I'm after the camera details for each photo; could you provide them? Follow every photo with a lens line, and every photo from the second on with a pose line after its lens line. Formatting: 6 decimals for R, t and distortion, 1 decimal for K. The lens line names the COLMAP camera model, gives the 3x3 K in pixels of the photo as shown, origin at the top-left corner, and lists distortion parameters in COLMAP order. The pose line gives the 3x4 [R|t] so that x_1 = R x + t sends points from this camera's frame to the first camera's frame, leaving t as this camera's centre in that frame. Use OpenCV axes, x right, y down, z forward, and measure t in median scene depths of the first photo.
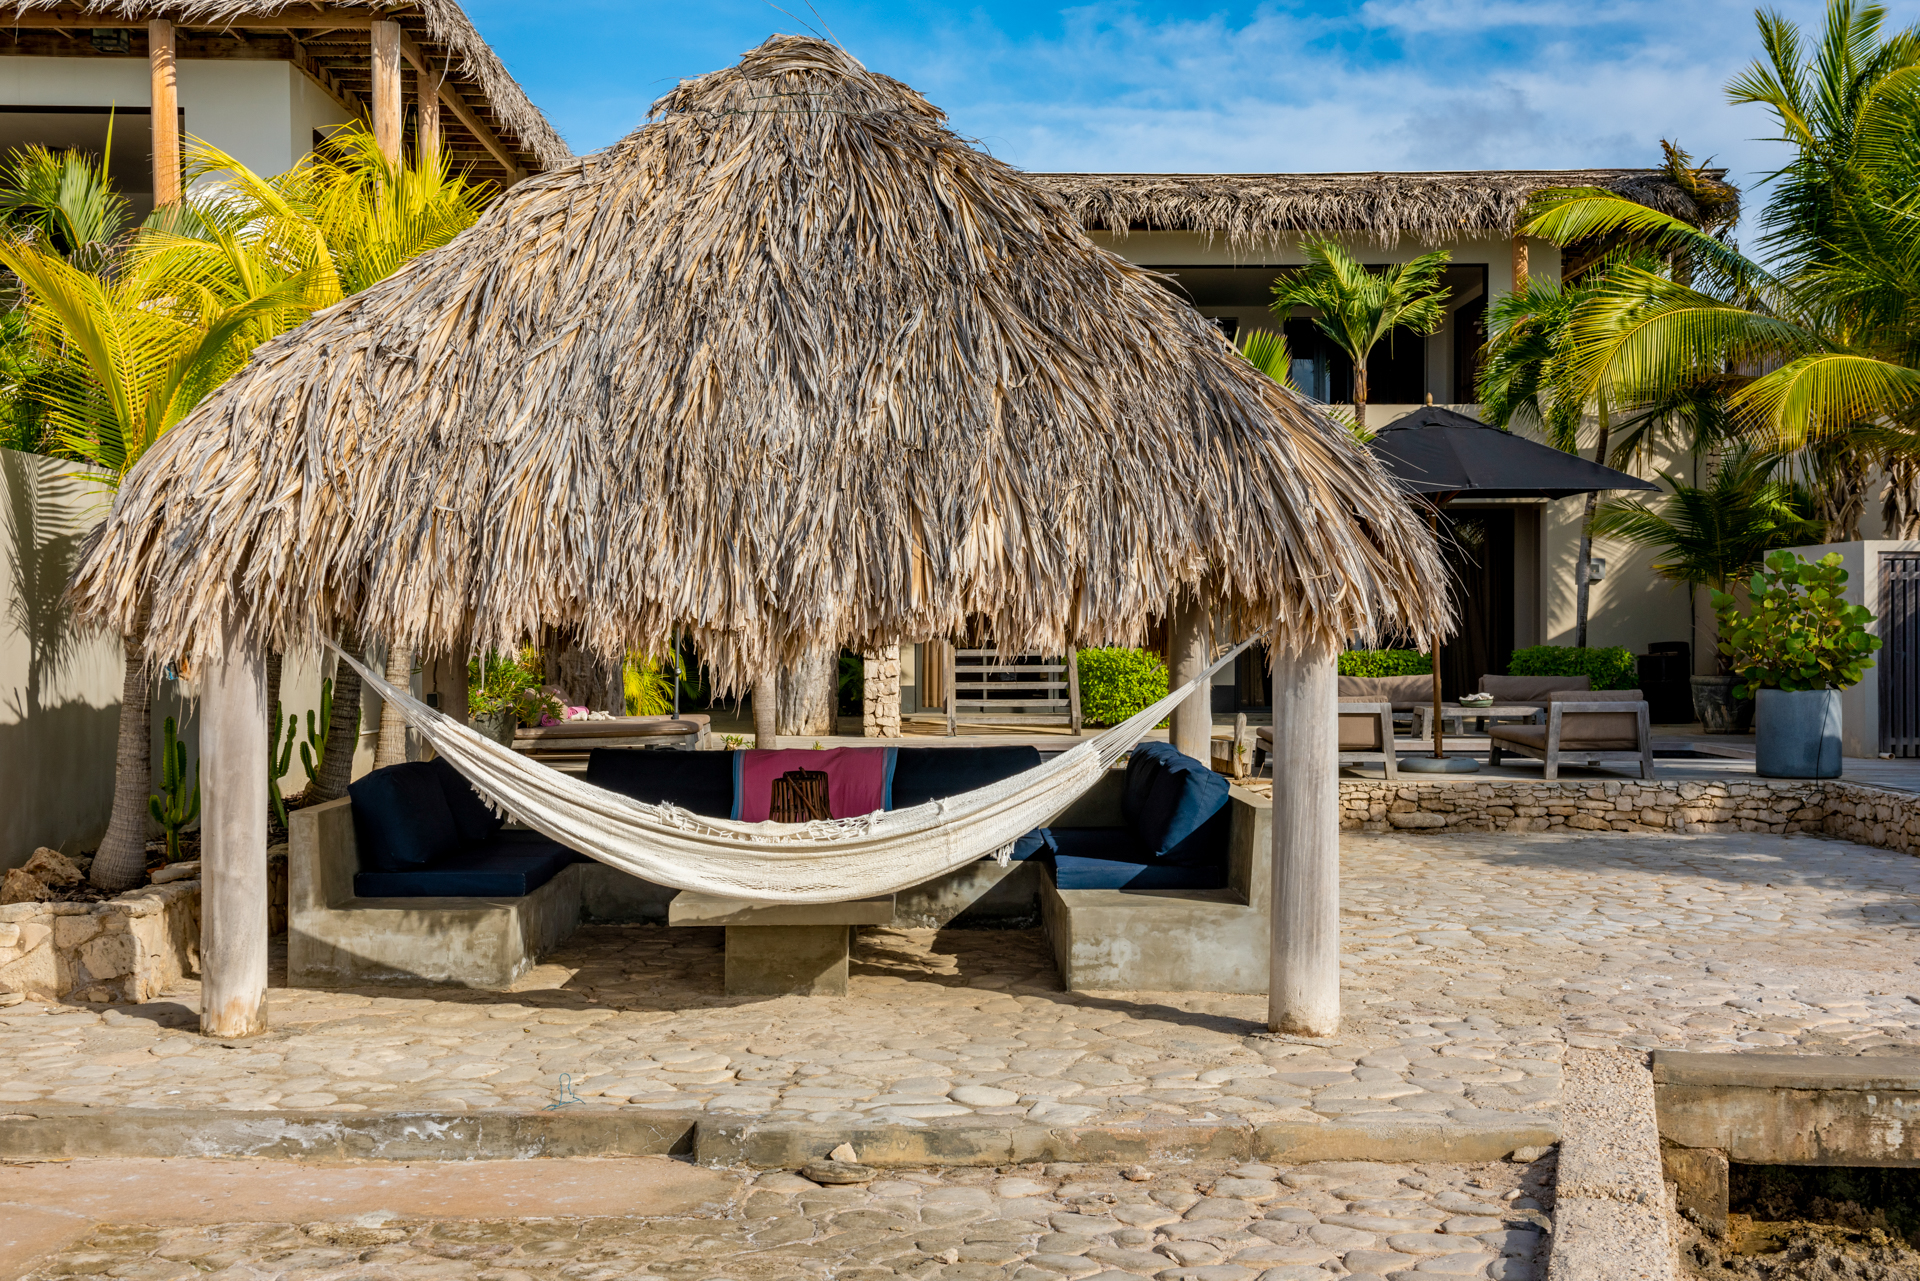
lens RADIAL K [[2673.4, 0, 961.8], [0, 2673.4, 639.7], [0, 0, 1]] dist [0.159363, 0.000000]
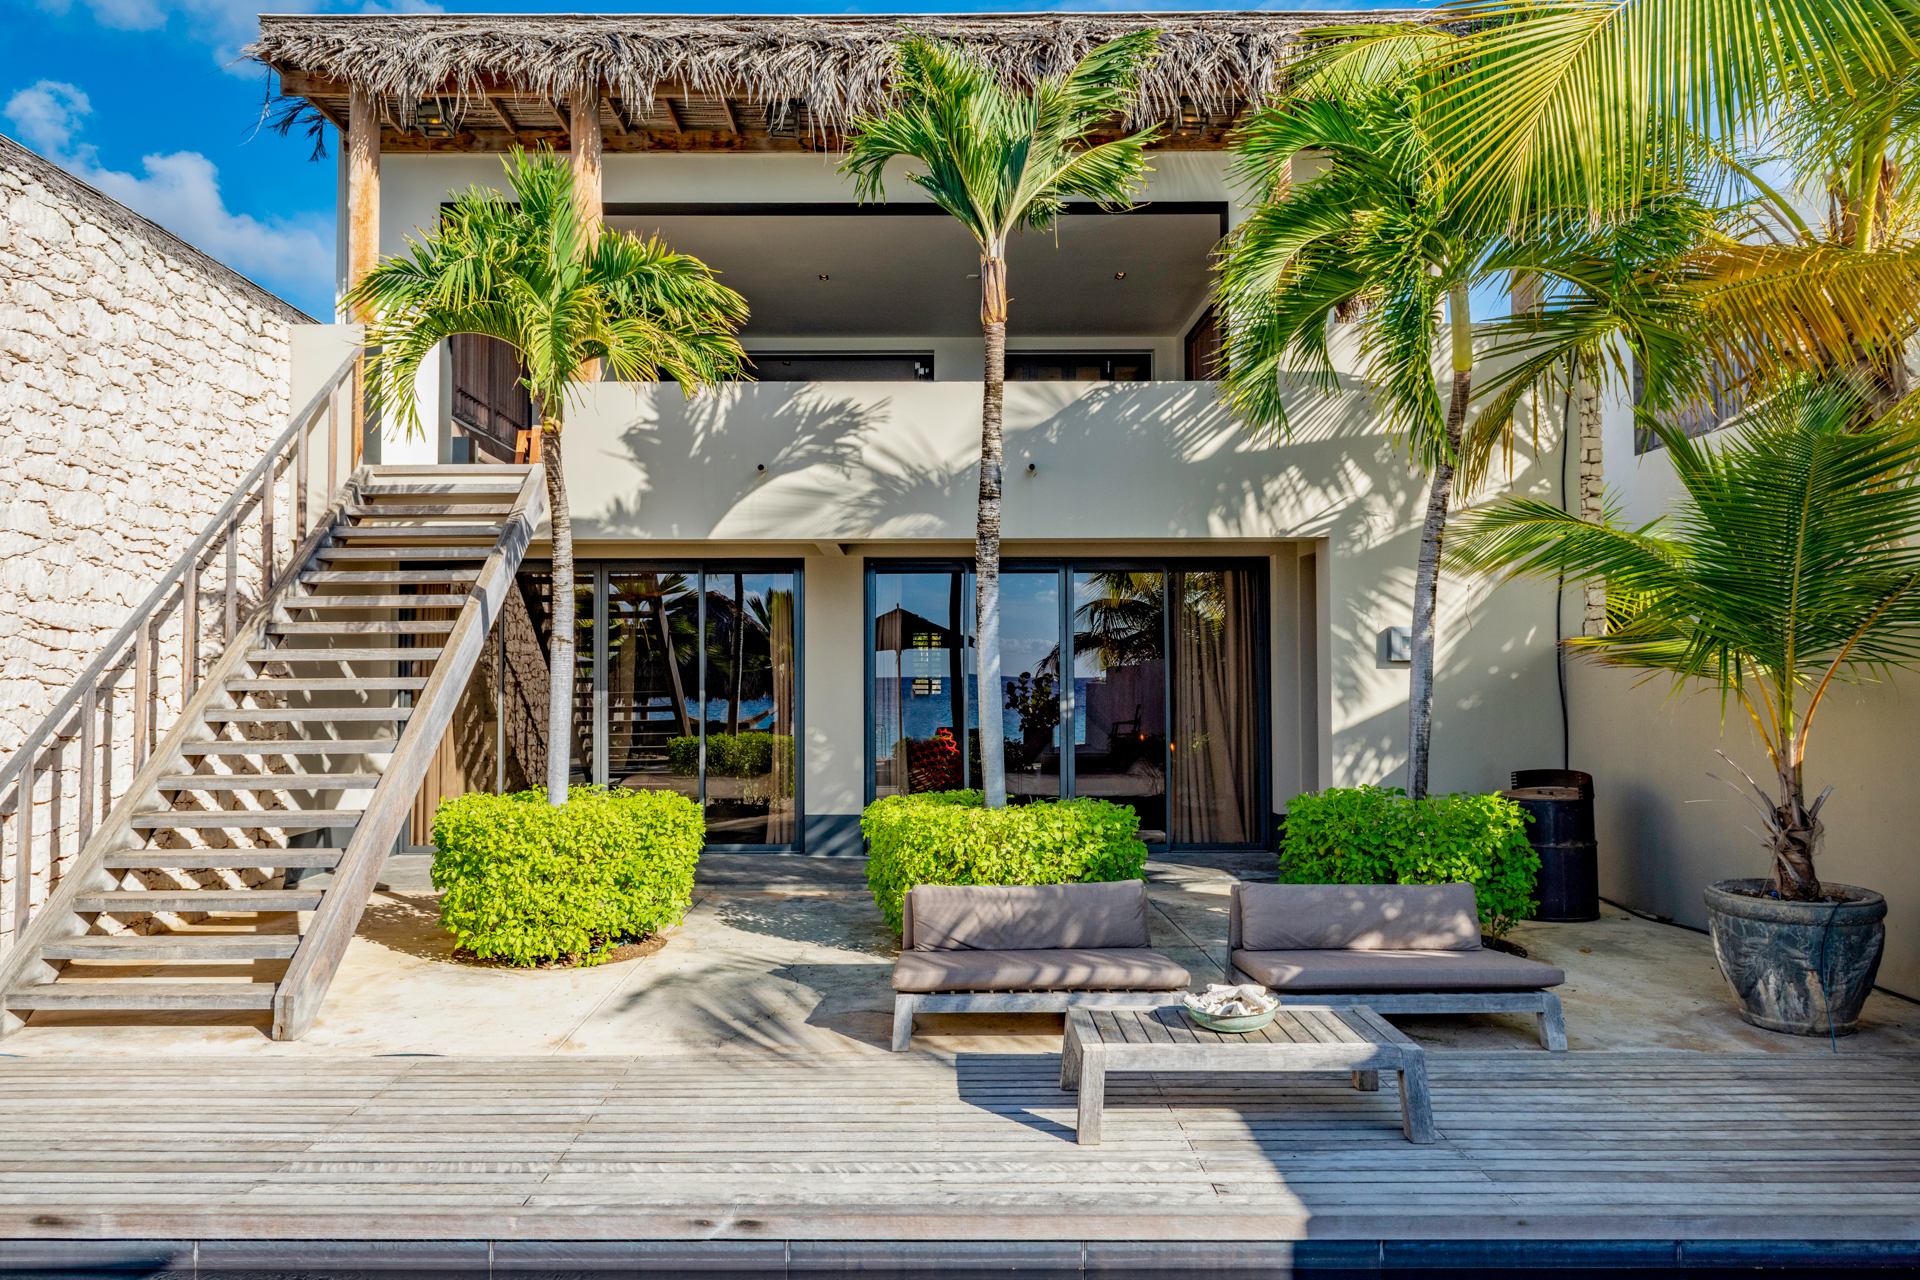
lens RADIAL K [[1324.4, 0, 957.7], [0, 1324.4, 648.9], [0, 0, 1]] dist [0.002027, -0.011963]
pose [[0.999973, -0.003527, -0.006519, 0.134312], [0.003344, 0.999605, -0.027888, -0.017337], [0.006614, 0.027866, 0.999590, 0.700942]]
